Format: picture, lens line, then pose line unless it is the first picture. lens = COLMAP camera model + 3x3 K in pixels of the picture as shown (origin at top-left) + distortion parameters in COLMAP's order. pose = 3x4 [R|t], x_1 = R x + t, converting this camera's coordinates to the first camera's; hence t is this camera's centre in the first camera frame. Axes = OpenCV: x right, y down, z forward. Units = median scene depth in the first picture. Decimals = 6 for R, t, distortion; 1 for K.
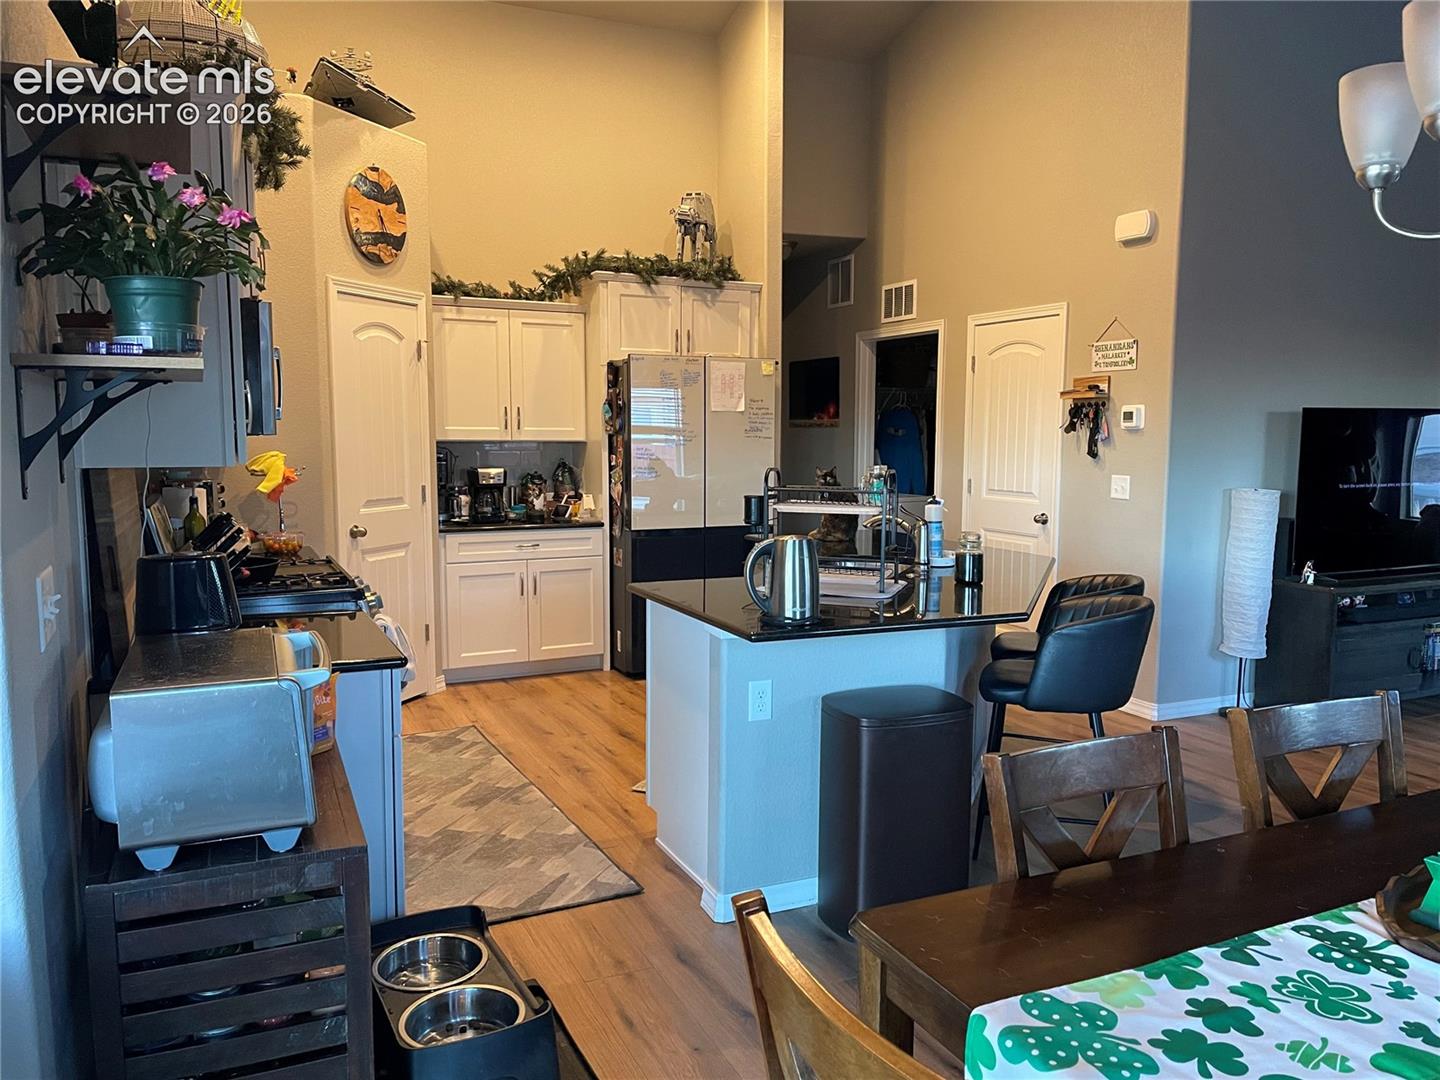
lens RADIAL K [[1084.3, 0, 721.6], [0, 1084.3, 543.2], [0, 0, 1]] dist [0.087546, -0.104141]
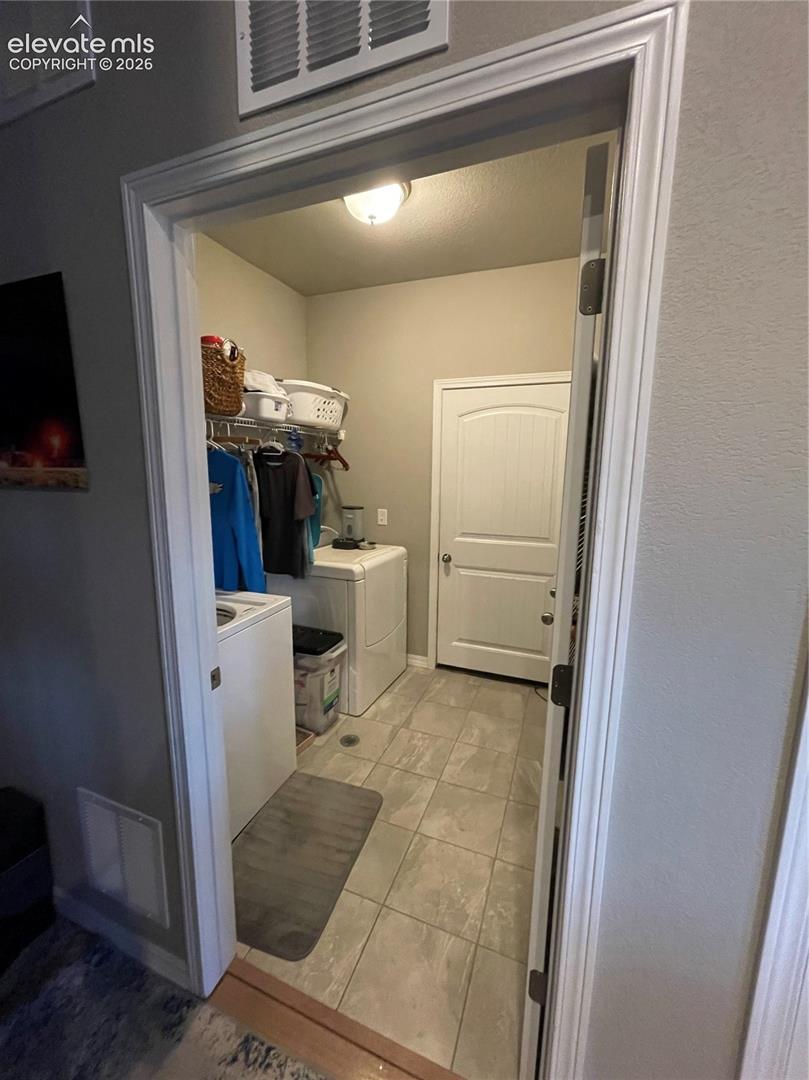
lens RADIAL K [[433.5, 0, 403.8], [0, 433.5, 536.7], [0, 0, 1]] dist [-0.000345, -0.000025]
pose [[0.723712, -0.113469, 0.680710, 0.083869], [0.066308, 0.993260, 0.095071, -0.097645], [-0.686909, -0.023668, 0.726358, 0.819924]]
